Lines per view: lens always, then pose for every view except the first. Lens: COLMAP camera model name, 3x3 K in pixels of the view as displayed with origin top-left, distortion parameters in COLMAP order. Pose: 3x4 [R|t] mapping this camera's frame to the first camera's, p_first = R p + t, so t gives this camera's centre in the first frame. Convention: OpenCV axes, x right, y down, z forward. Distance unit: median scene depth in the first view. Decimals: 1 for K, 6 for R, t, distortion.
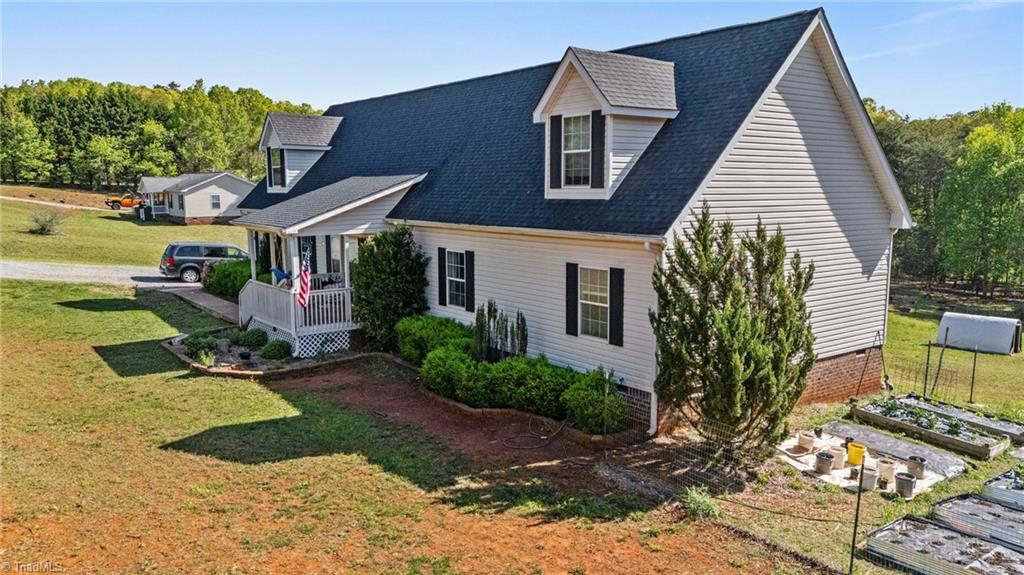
lens RADIAL K [[750.4, 0, 512.0], [0, 750.4, 287.5], [0, 0, 1]] dist [0.008846, 0.001288]
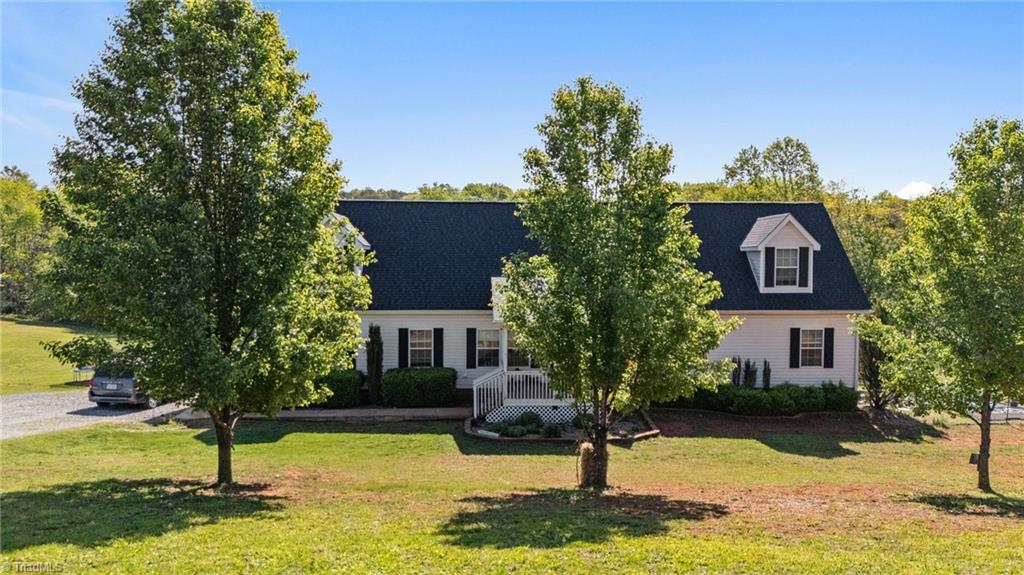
lens RADIAL K [[750.4, 0, 512.0], [0, 750.4, 287.5], [0, 0, 1]] dist [0.008846, 0.001288]
pose [[0.595644, -0.080412, 0.799213, -1.753633], [0.106008, 0.994143, 0.021018, -0.238907], [-0.796222, 0.072203, 0.600680, 0.438871]]
